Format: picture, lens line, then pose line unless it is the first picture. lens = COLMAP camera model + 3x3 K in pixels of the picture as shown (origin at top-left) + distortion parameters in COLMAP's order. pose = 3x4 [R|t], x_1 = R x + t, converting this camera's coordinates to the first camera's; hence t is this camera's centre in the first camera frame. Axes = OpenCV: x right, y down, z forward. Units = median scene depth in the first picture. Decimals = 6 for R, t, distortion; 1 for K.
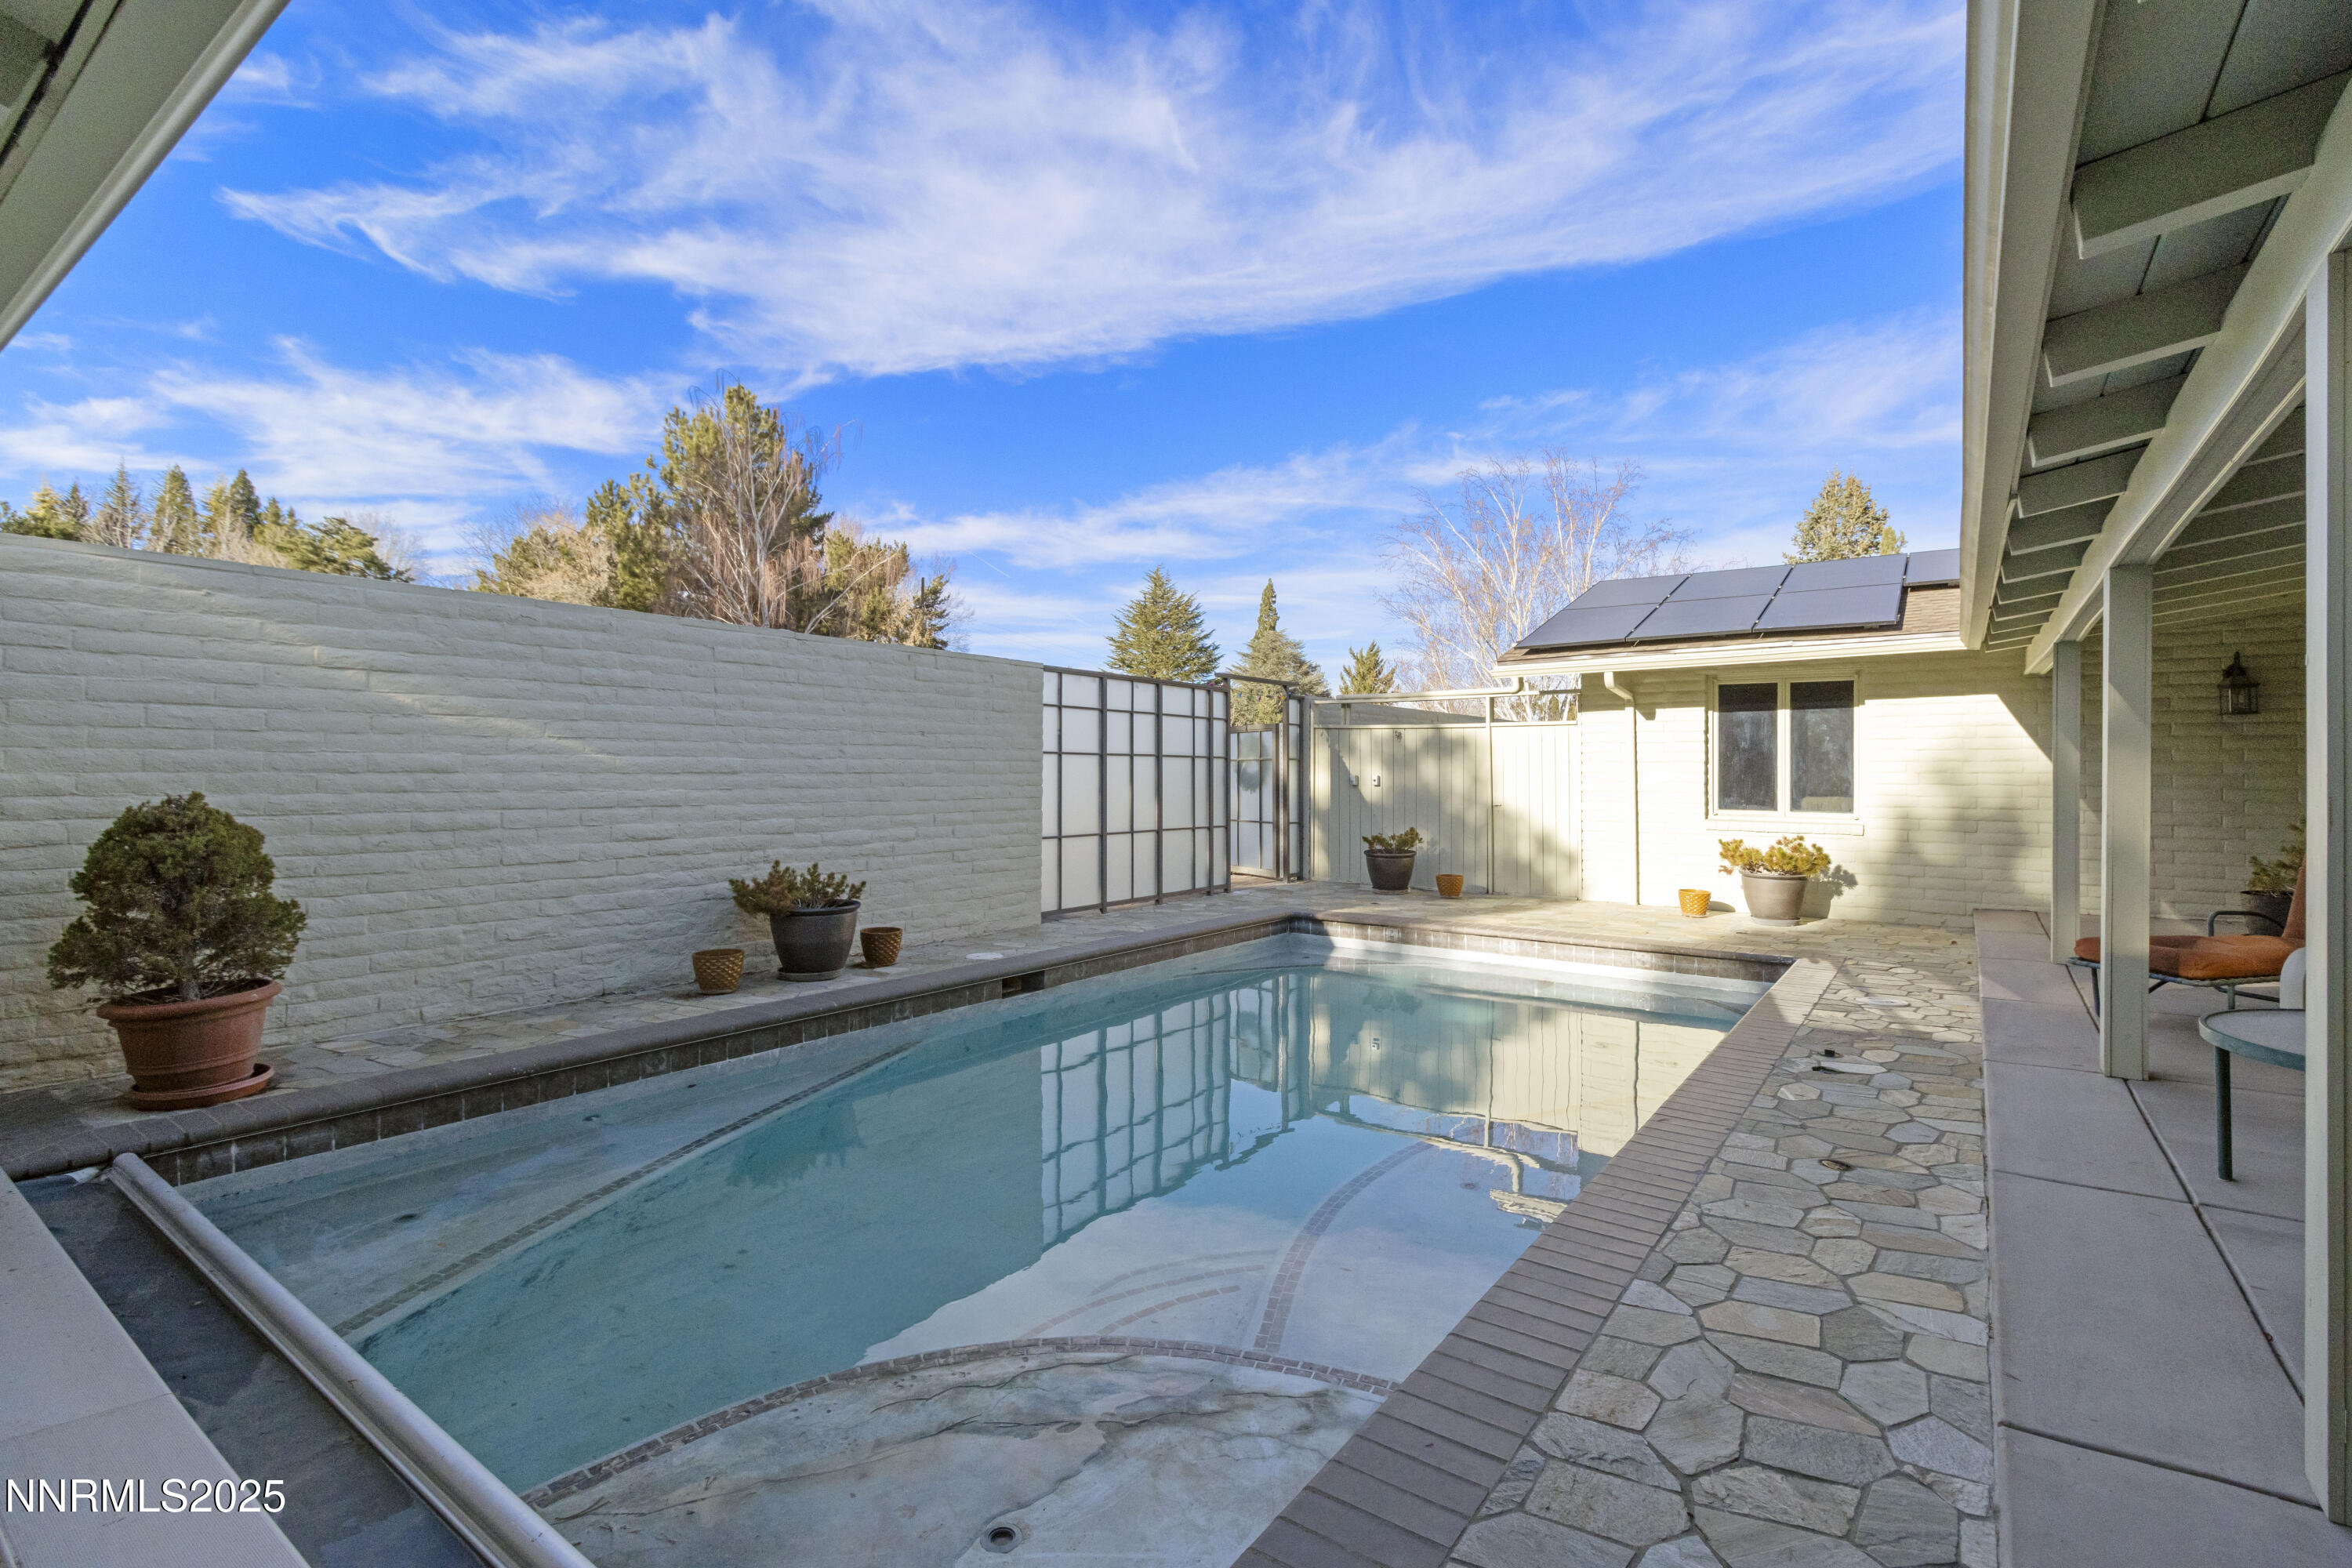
lens RADIAL K [[1095.7, 0, 1188.0], [0, 1095.7, 772.7], [0, 0, 1]] dist [0.003536, 0.000206]
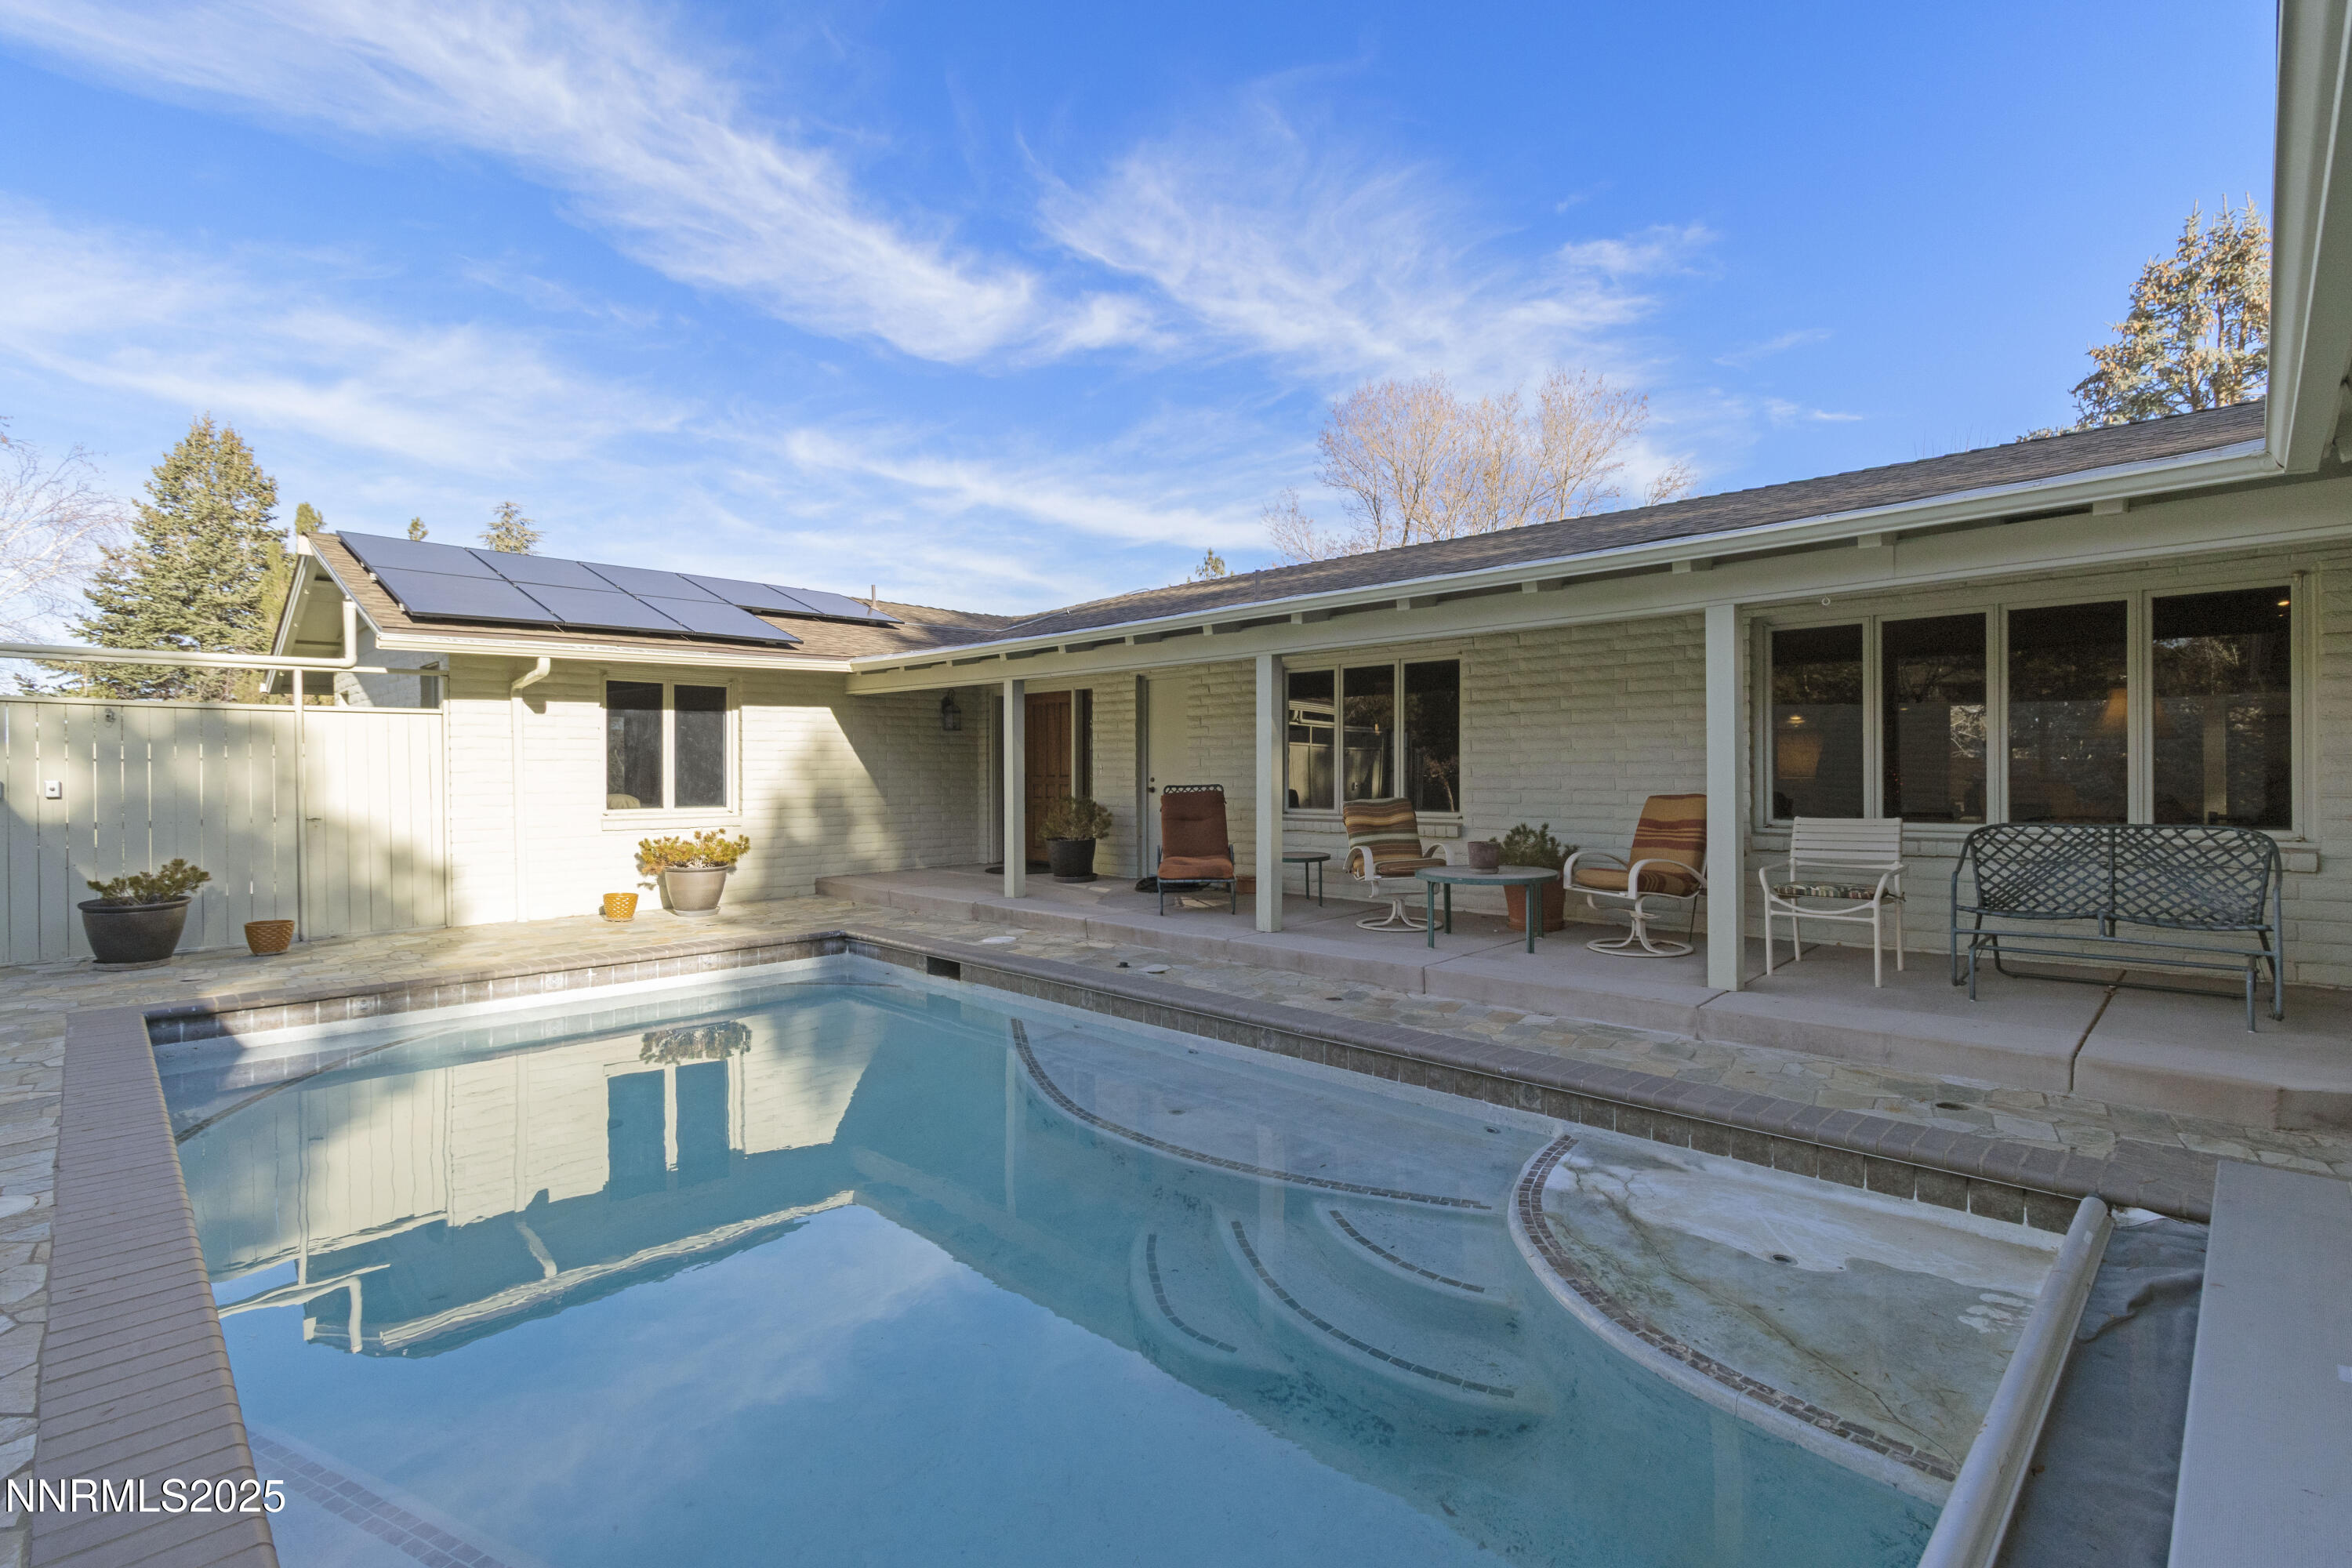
lens RADIAL K [[1095.7, 0, 1188.0], [0, 1095.7, 772.7], [0, 0, 1]] dist [0.003536, 0.000206]
pose [[0.145741, -0.007971, 0.989291, -0.502454], [0.007245, 0.999949, 0.006989, -0.002263], [-0.989296, 0.006149, 0.145791, 0.441151]]
